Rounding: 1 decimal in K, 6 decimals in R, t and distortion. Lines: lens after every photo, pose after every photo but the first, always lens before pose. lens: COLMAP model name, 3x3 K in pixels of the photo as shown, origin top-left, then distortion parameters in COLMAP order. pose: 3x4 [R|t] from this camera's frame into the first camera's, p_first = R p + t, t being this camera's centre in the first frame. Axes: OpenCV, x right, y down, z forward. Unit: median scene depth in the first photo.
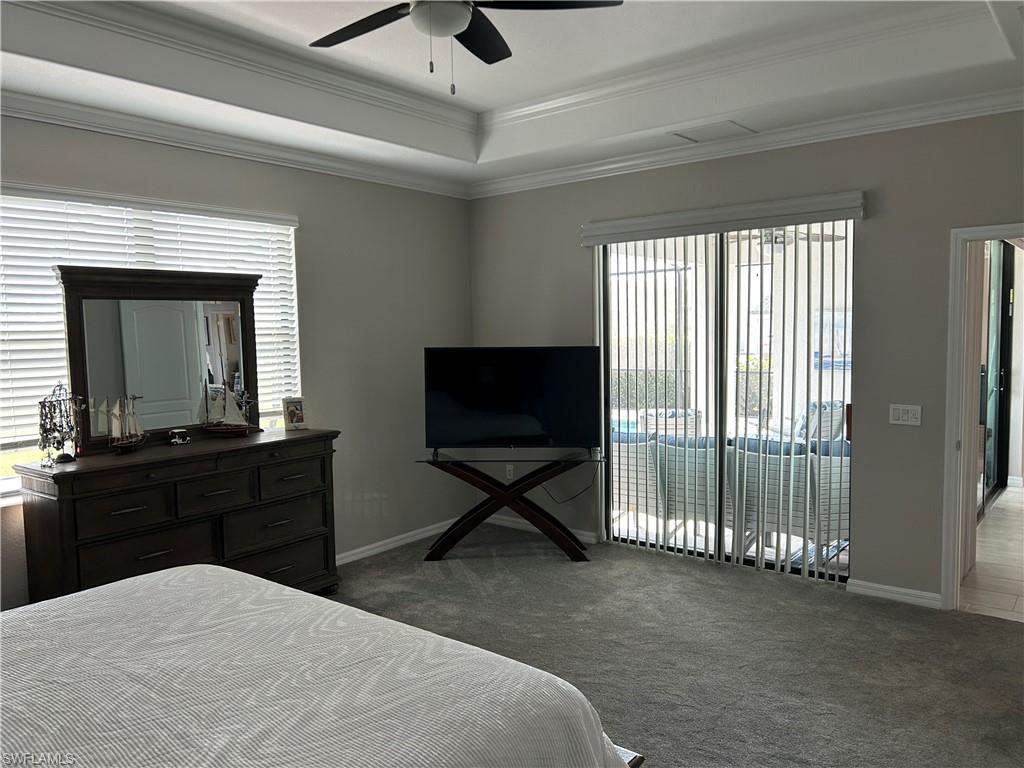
lens RADIAL K [[773.4, 0, 511.1], [0, 773.4, 387.5], [0, 0, 1]] dist [0.073640, -0.079358]
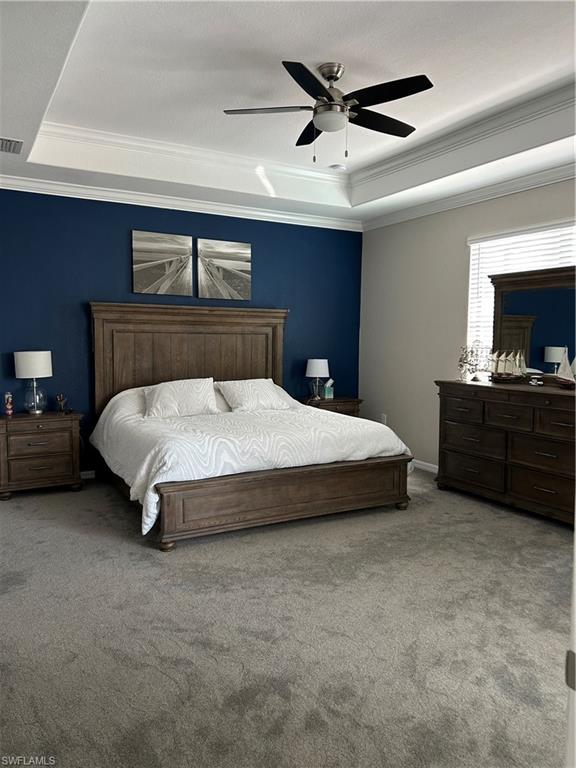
lens RADIAL K [[580.1, 0, 287.7], [0, 580.1, 384.2], [0, 0, 1]] dist [0.073640, -0.079358]
pose [[-0.375052, 0.102734, -0.921294, 0.851515], [-0.061664, 0.988874, 0.135372, -0.057694], [0.924951, 0.107582, -0.364544, 1.040765]]
